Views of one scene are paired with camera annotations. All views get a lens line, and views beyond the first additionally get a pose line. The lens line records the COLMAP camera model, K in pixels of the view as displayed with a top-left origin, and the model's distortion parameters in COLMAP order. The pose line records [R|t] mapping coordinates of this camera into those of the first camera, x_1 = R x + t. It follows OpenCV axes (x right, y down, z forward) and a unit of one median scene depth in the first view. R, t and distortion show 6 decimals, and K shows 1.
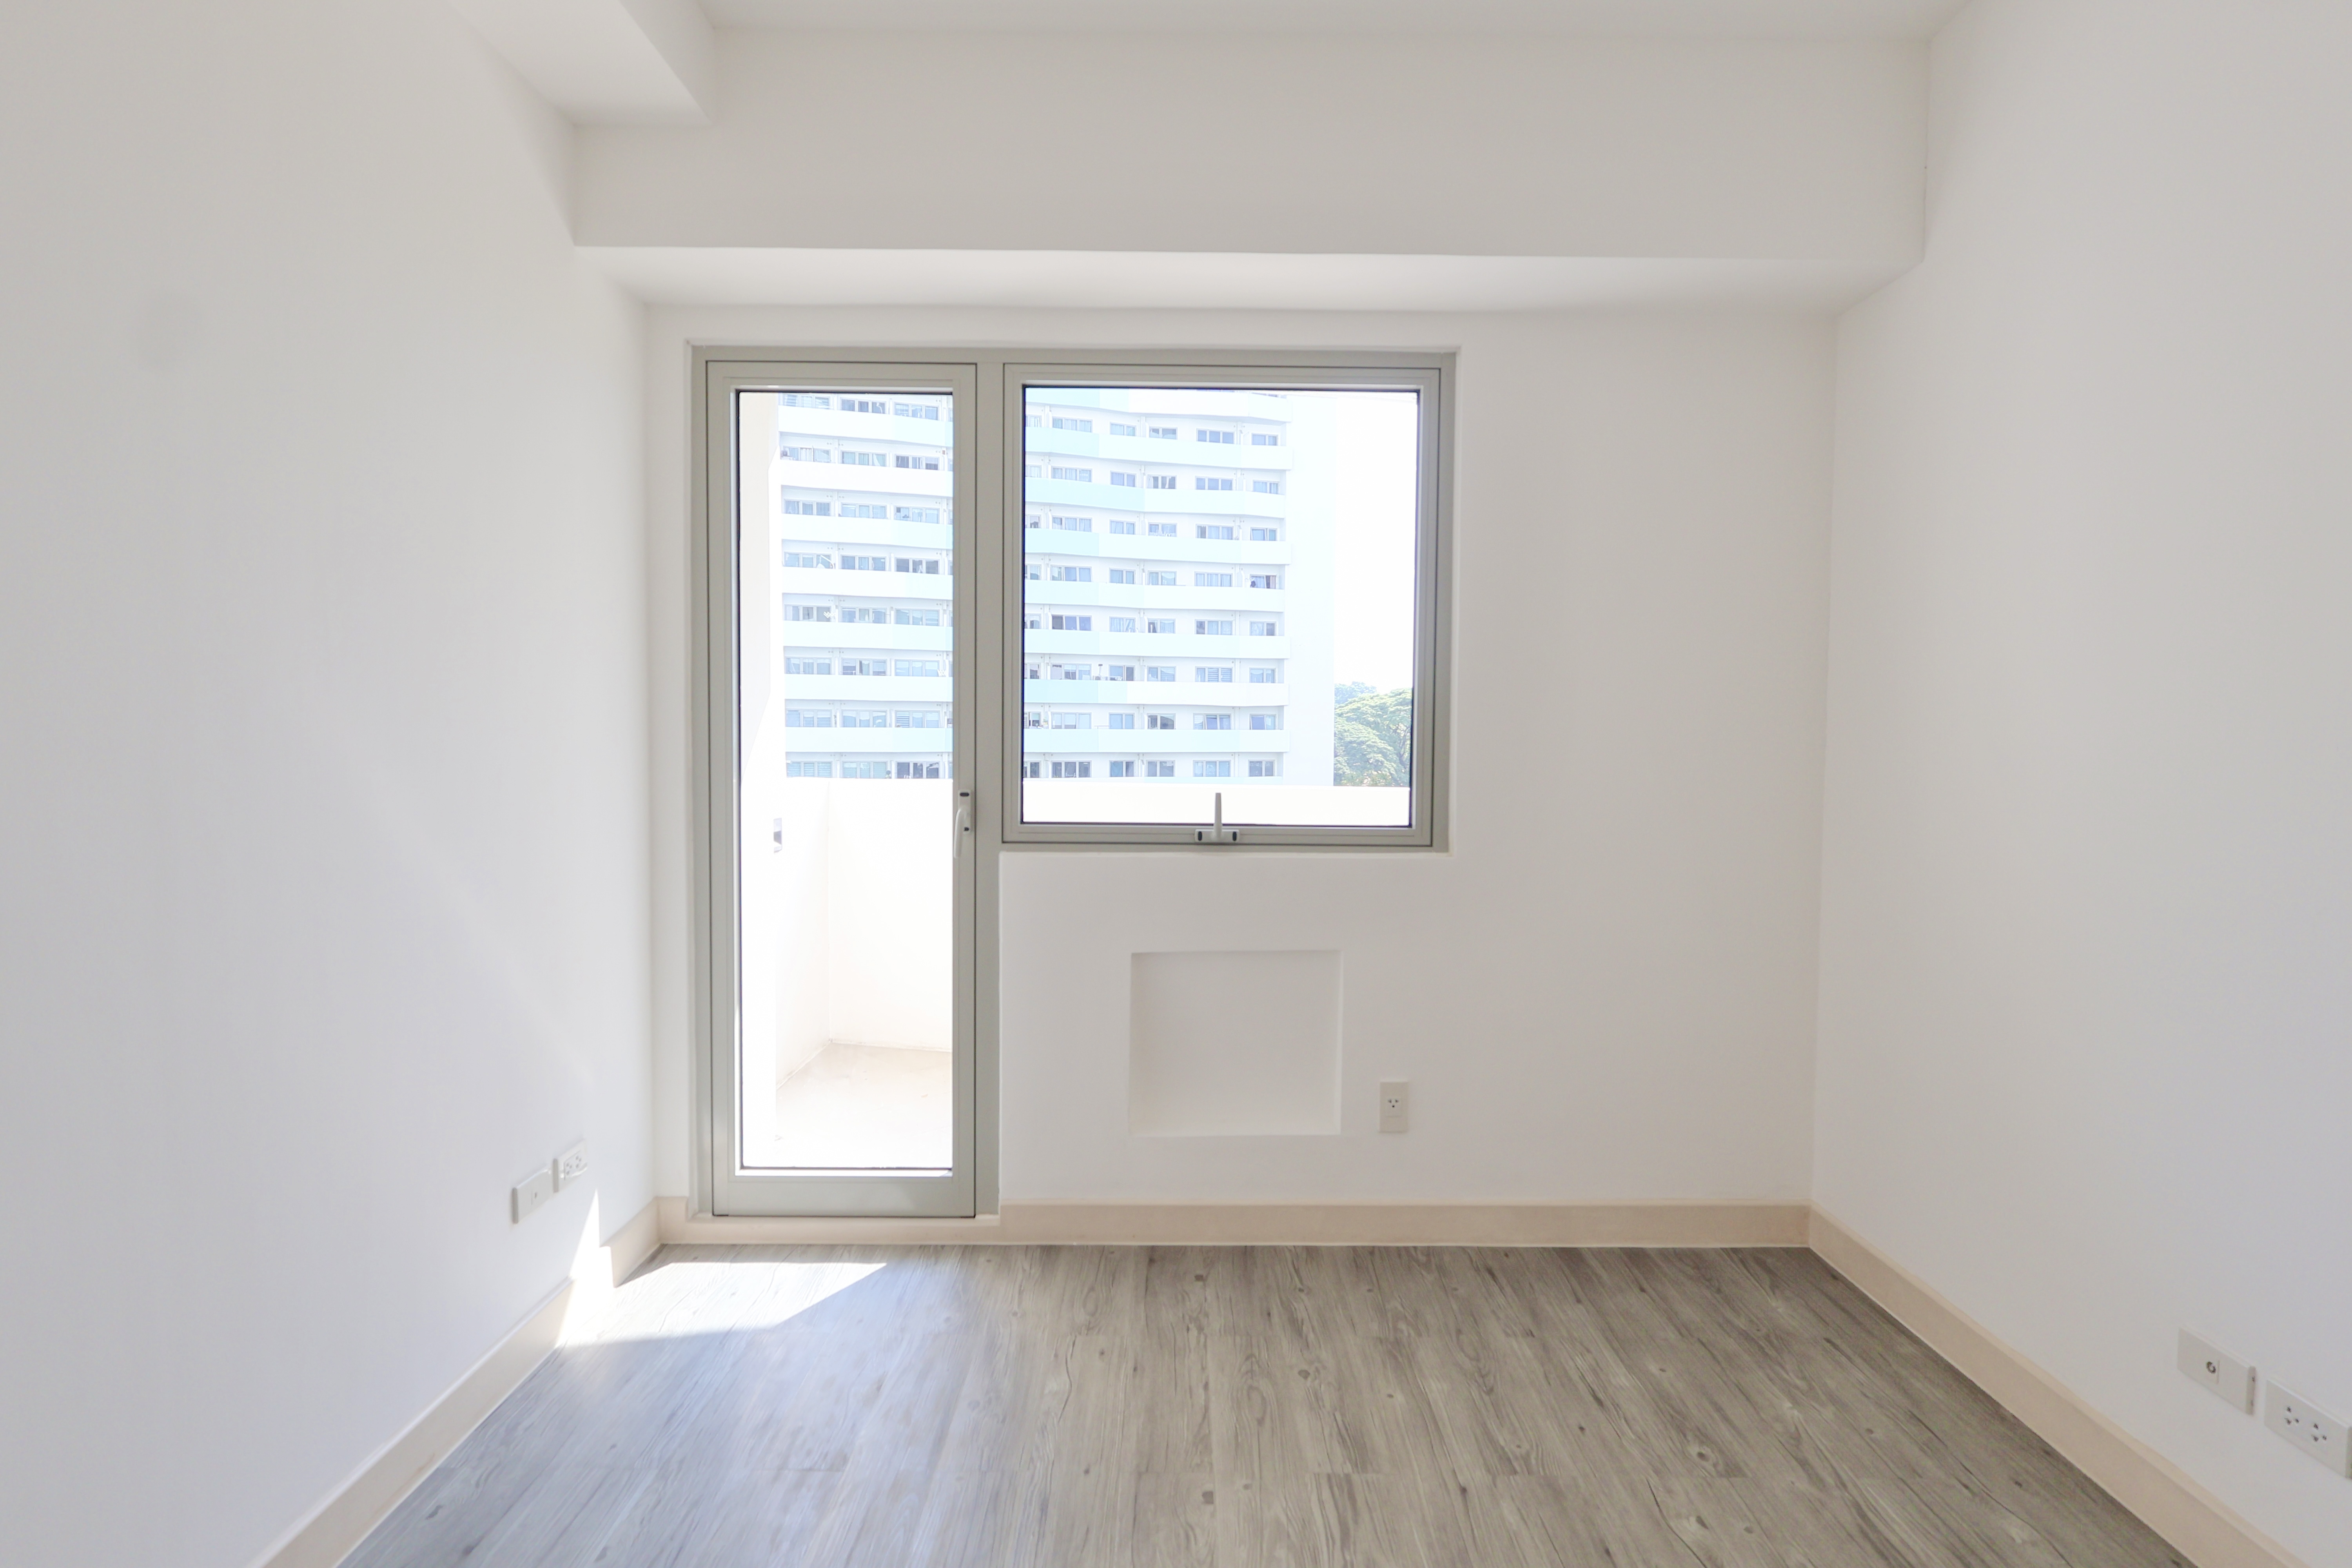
lens RADIAL K [[1220.7, 0, 1176.0], [0, 1220.7, 784.0], [0, 0, 1]] dist [-0.002130, 0.000351]
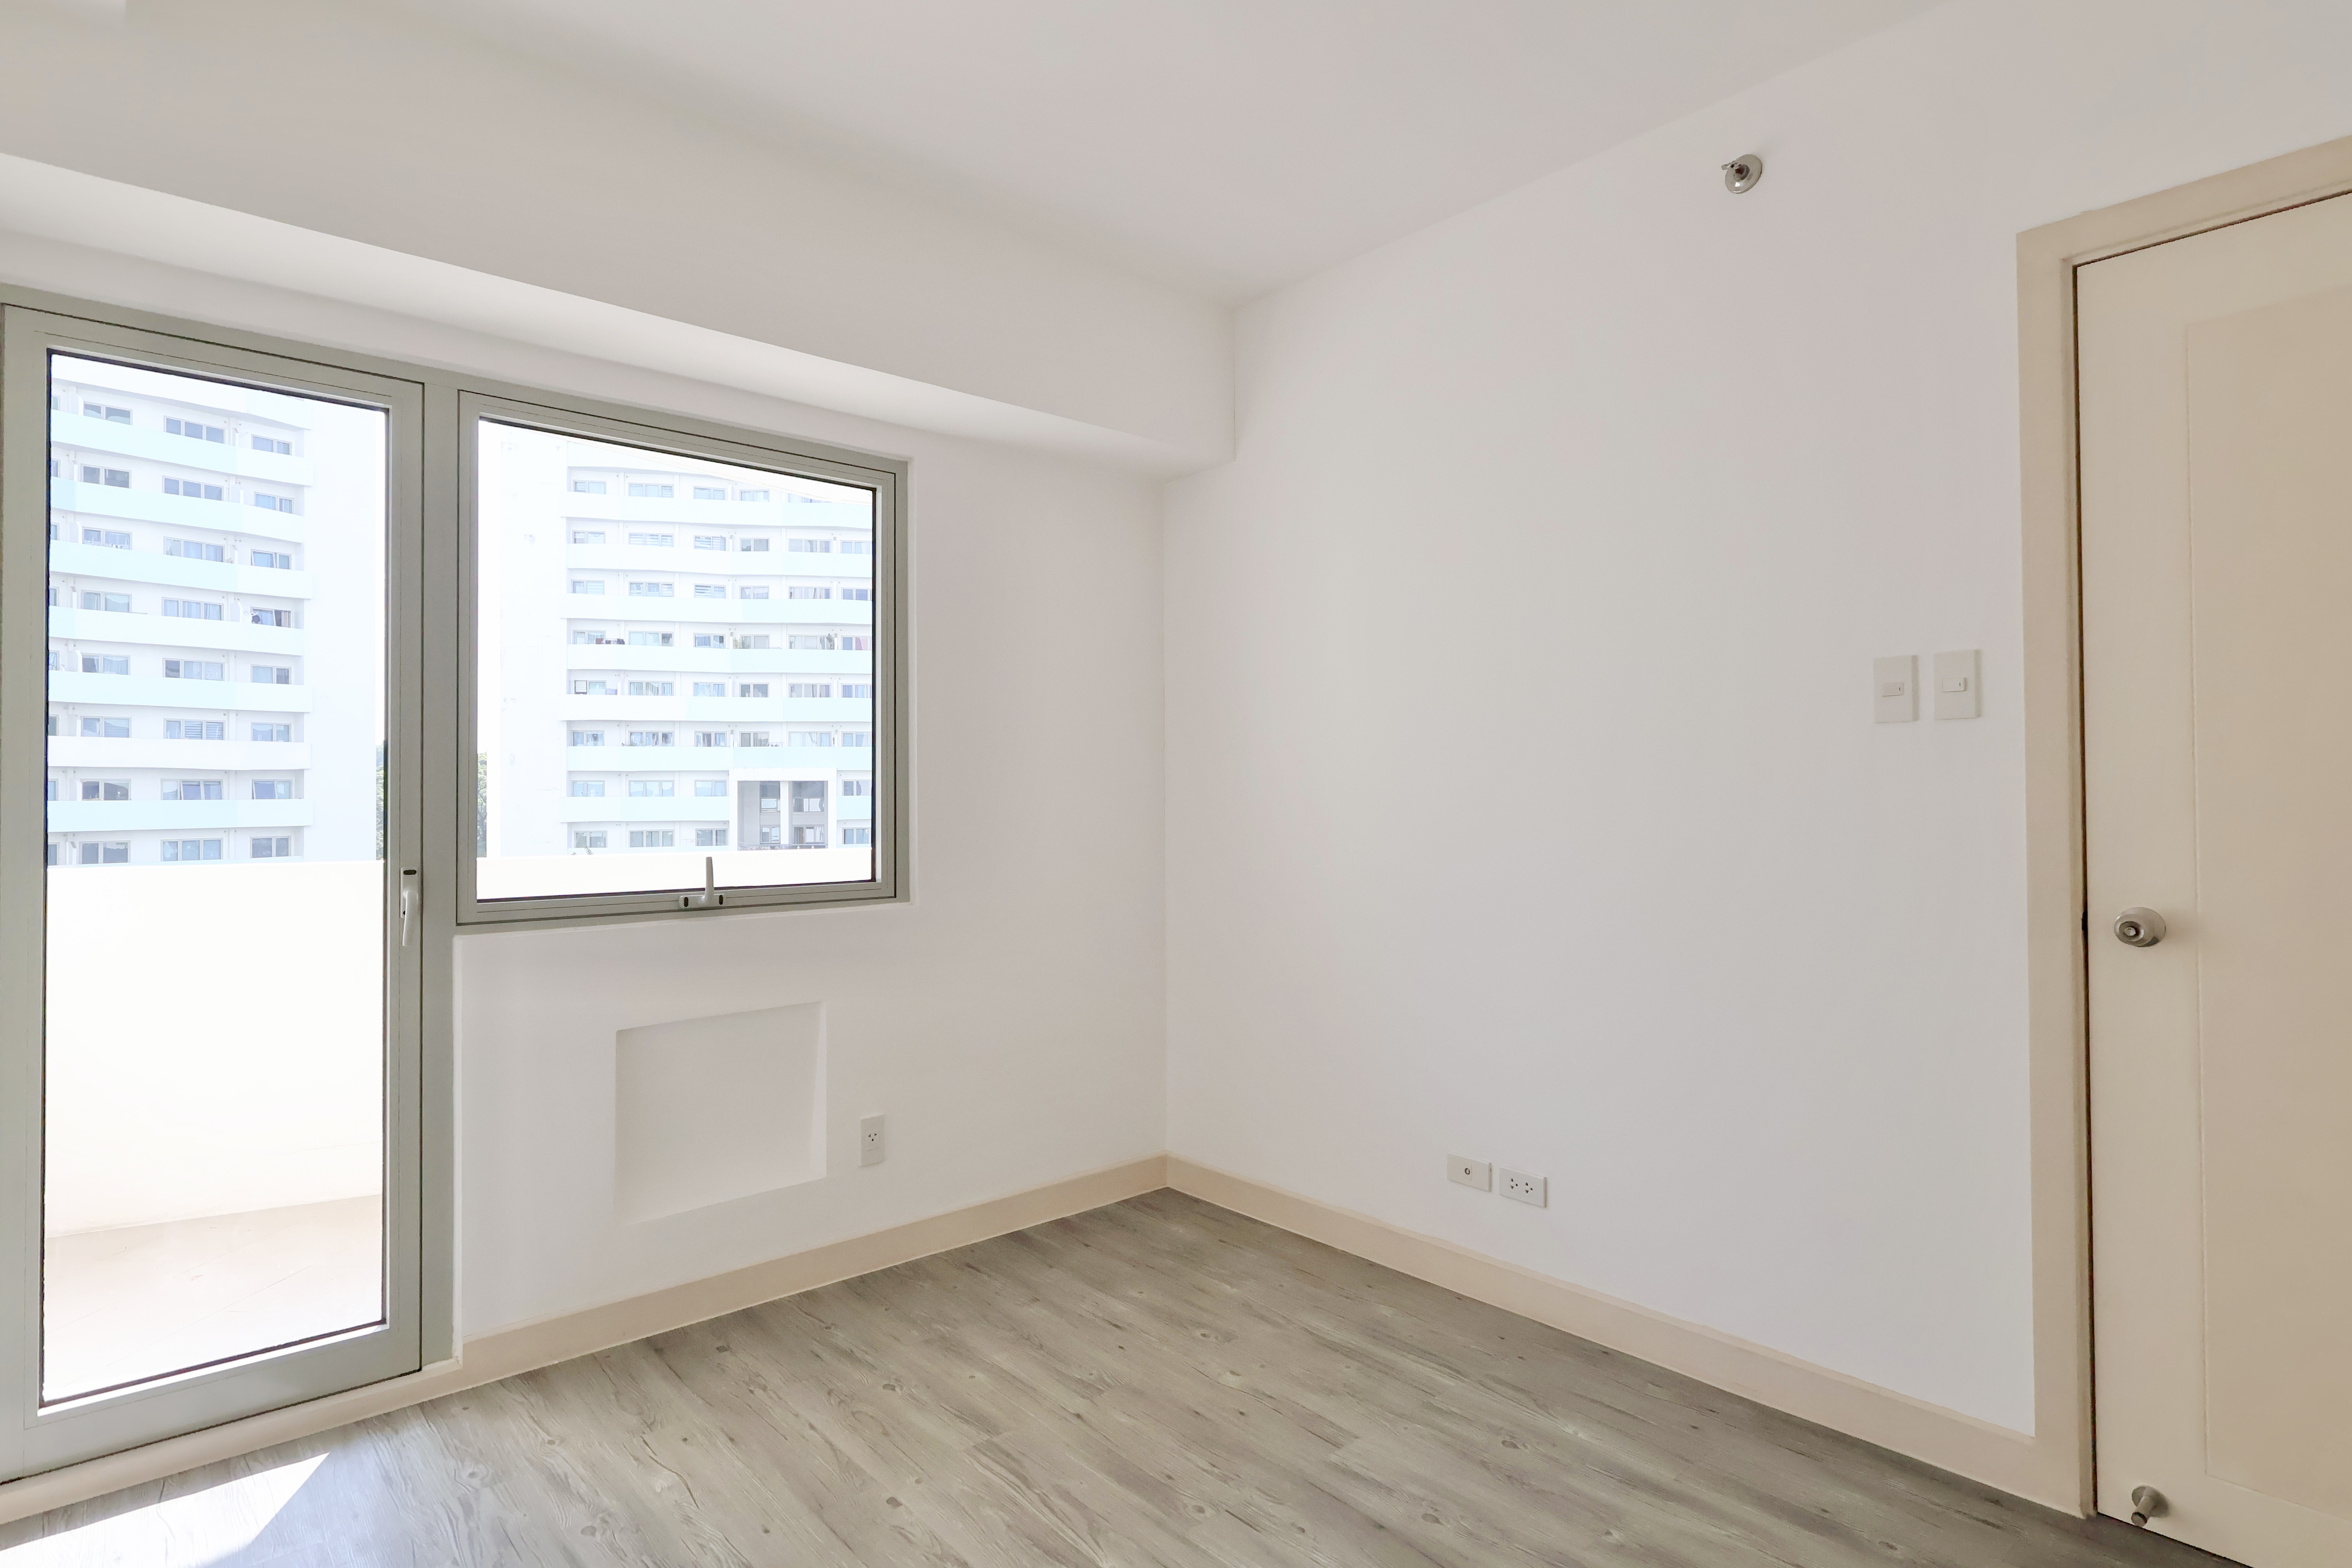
lens RADIAL K [[1220.7, 0, 1176.0], [0, 1220.7, 784.0], [0, 0, 1]] dist [-0.002130, 0.000351]
pose [[0.752070, -0.005364, 0.659061, -0.331648], [0.040208, 0.998478, -0.037756, 0.000622], [-0.657855, 0.054895, 0.751141, -0.007032]]
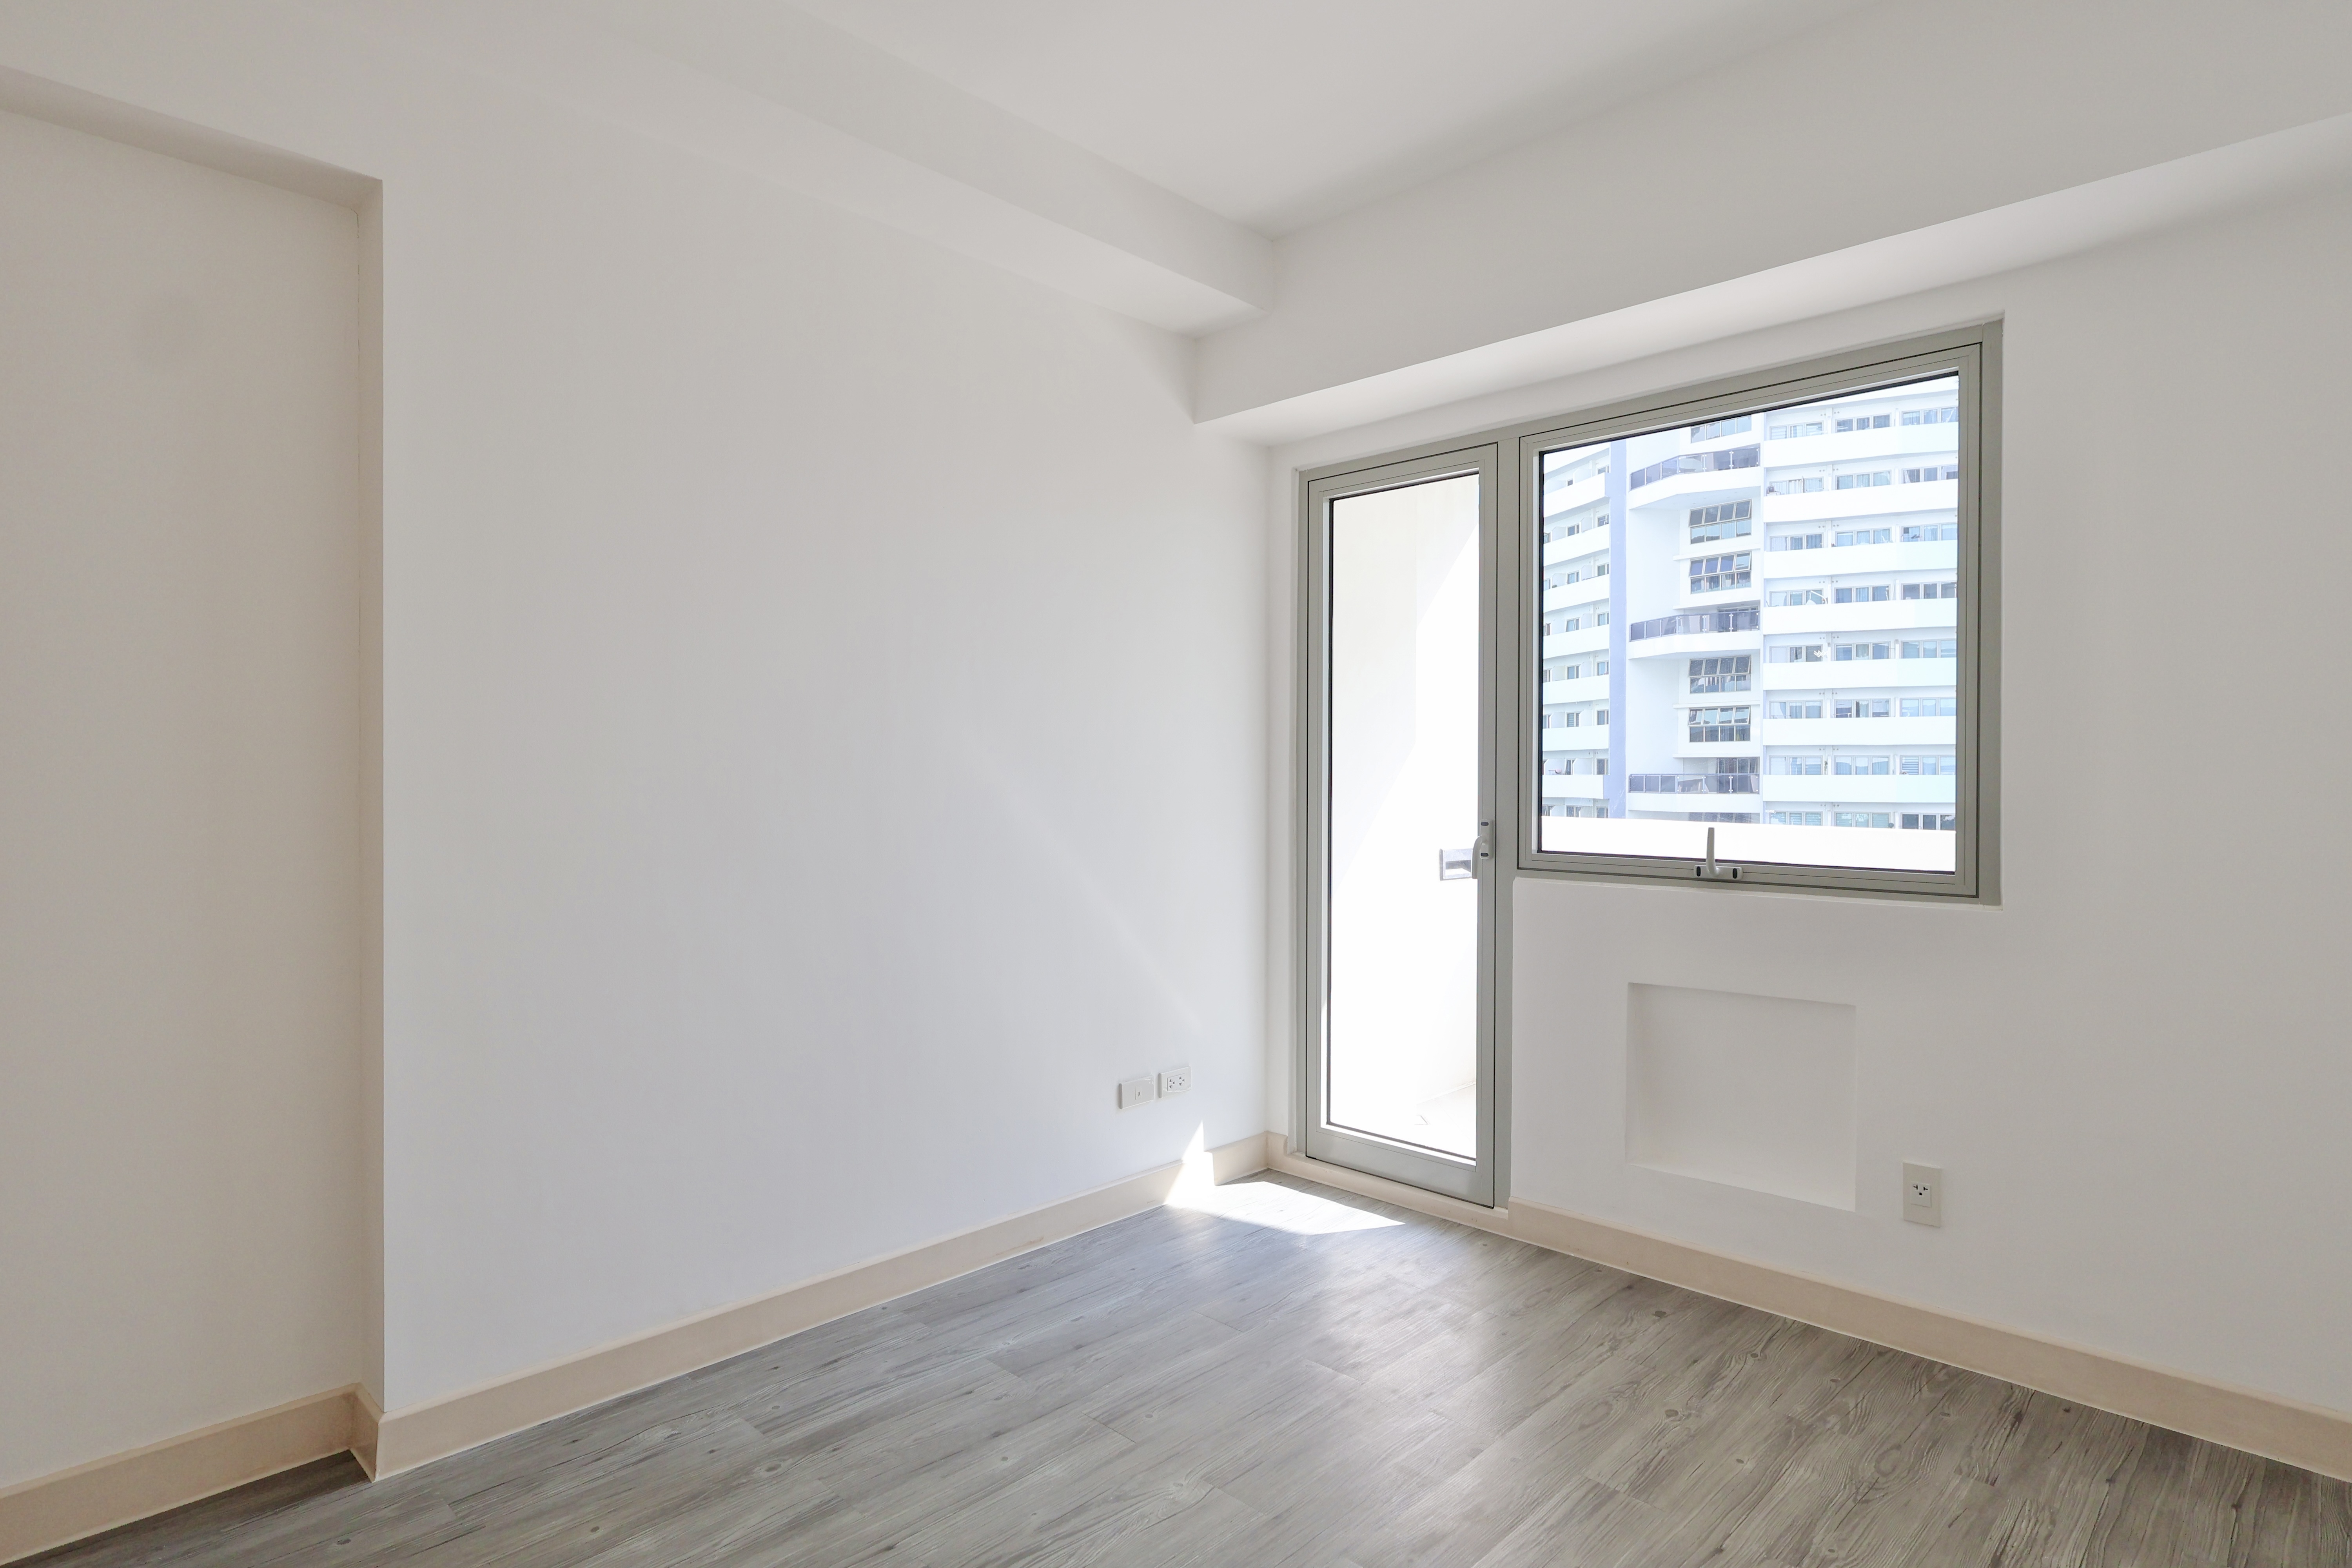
lens RADIAL K [[1220.7, 0, 1176.0], [0, 1220.7, 784.0], [0, 0, 1]] dist [-0.002130, 0.000351]
pose [[0.713871, -0.000528, -0.700277, 0.408541], [-0.027474, 0.999209, -0.028760, 0.012050], [0.699738, 0.039770, 0.713291, -0.002245]]
